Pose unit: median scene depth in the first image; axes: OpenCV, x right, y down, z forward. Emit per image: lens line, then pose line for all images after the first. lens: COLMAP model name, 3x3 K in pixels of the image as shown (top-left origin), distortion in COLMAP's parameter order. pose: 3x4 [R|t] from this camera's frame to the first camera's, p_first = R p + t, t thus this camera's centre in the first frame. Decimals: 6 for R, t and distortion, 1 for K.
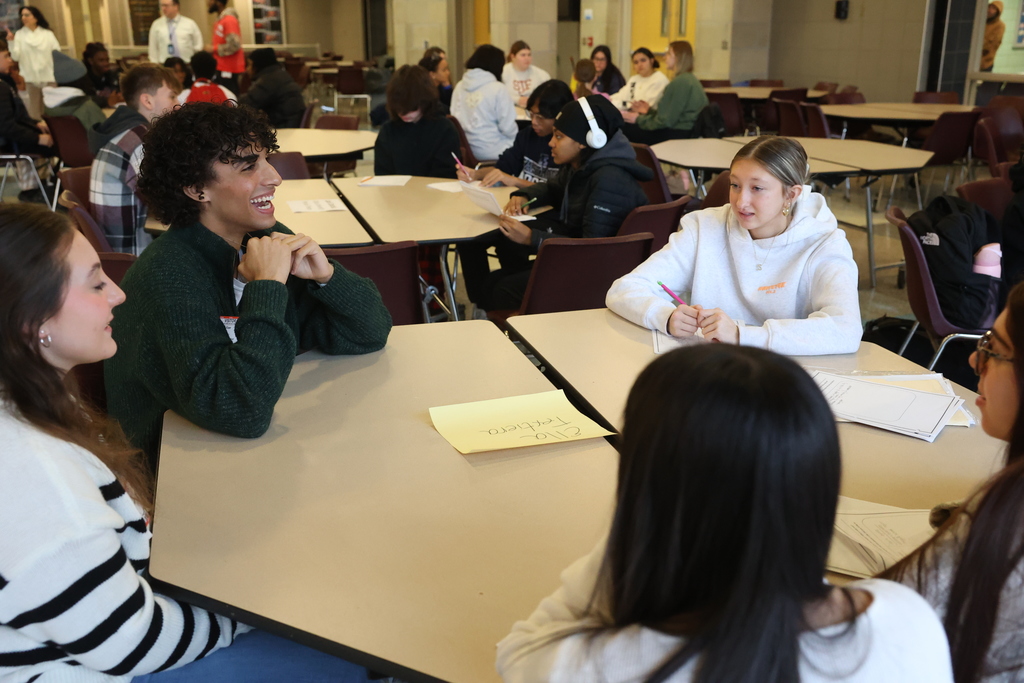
lens RADIAL K [[1014.8, 0, 509.7], [0, 1014.8, 341.3], [0, 0, 1]] dist [-0.004578, 0.000000]
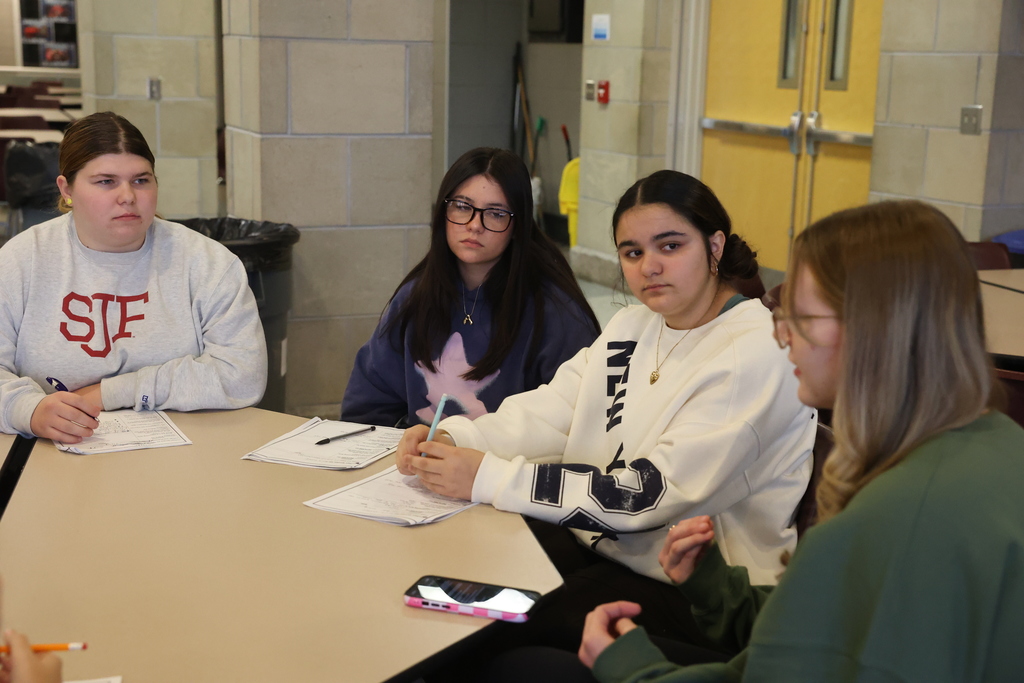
lens RADIAL K [[1505.0, 0, 513.4], [0, 1505.0, 342.7], [0, 0, 1]] dist [0.113220, 0.000000]
pose [[0.999003, 0.035896, -0.026533, 0.077257], [-0.038594, 0.993250, -0.109388, -0.158153], [0.022428, 0.110303, 0.993645, 0.503949]]
